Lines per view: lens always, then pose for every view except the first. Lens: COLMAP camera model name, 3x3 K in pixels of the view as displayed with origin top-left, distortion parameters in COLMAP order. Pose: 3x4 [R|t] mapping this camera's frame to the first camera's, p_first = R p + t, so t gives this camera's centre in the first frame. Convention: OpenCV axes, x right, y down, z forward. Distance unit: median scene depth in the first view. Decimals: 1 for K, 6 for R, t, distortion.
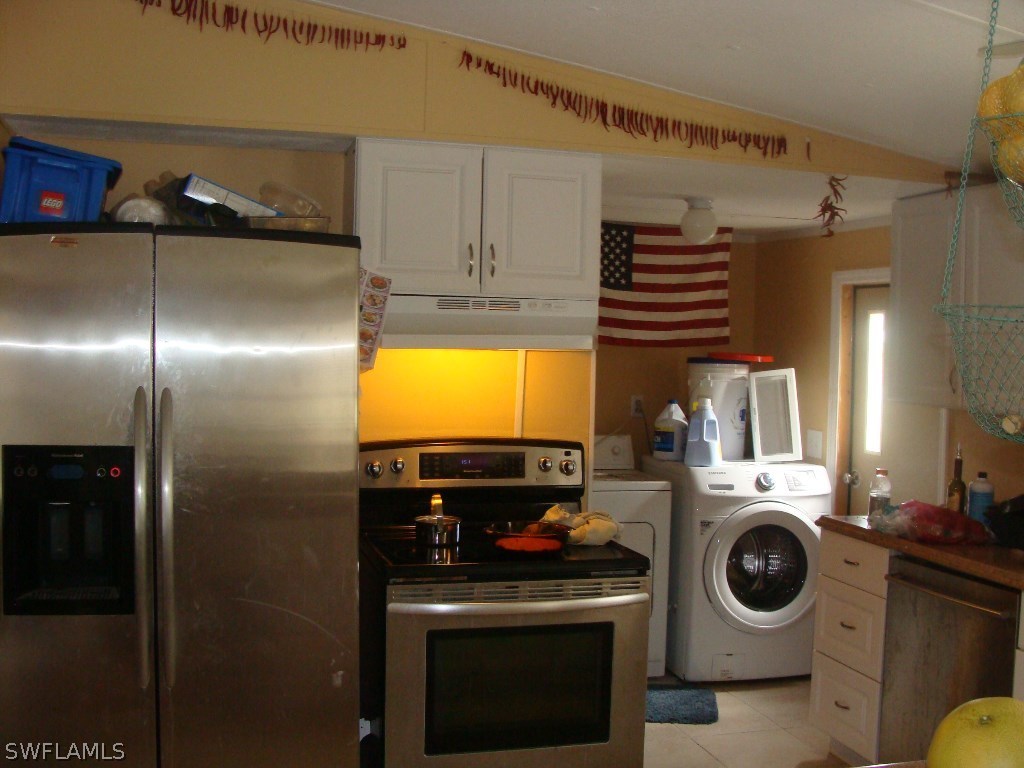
lens RADIAL K [[1121.5, 0, 511.9], [0, 1121.5, 418.1], [0, 0, 1]] dist [-0.203528, 0.241721]
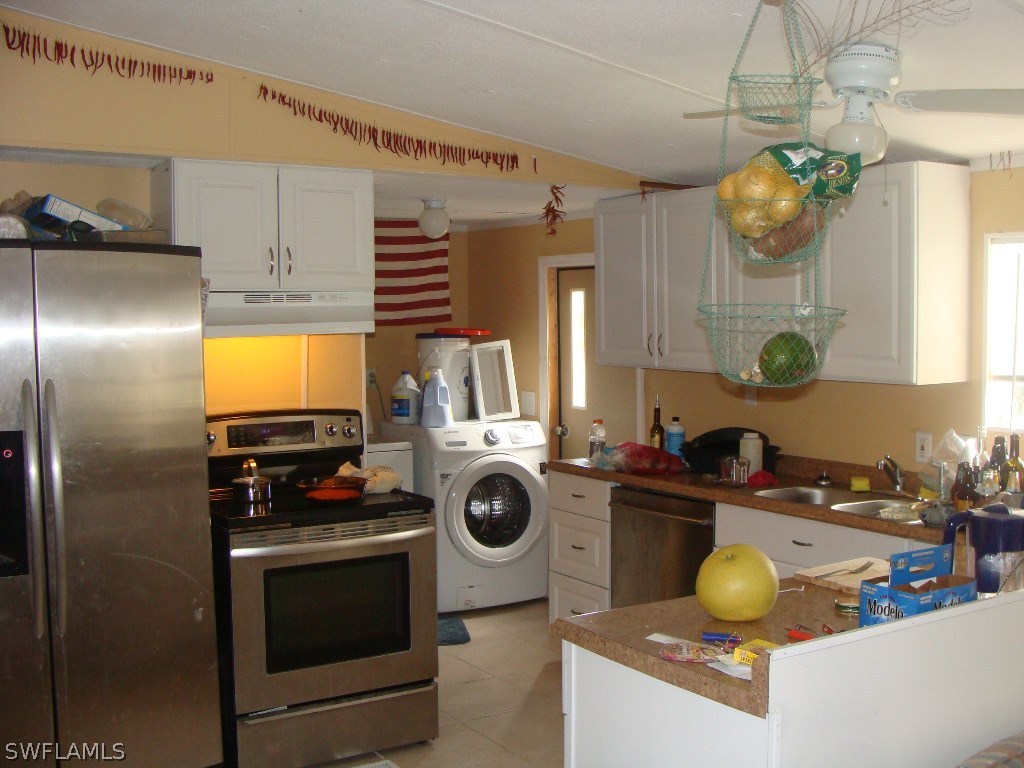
lens RADIAL K [[1121.5, 0, 511.9], [0, 1121.5, 418.1], [0, 0, 1]] dist [-0.203528, 0.241721]
pose [[0.953885, -0.054693, 0.295149, -0.145436], [0.047366, 0.998367, 0.031920, 0.000240], [-0.296413, -0.016468, 0.954918, -0.202735]]
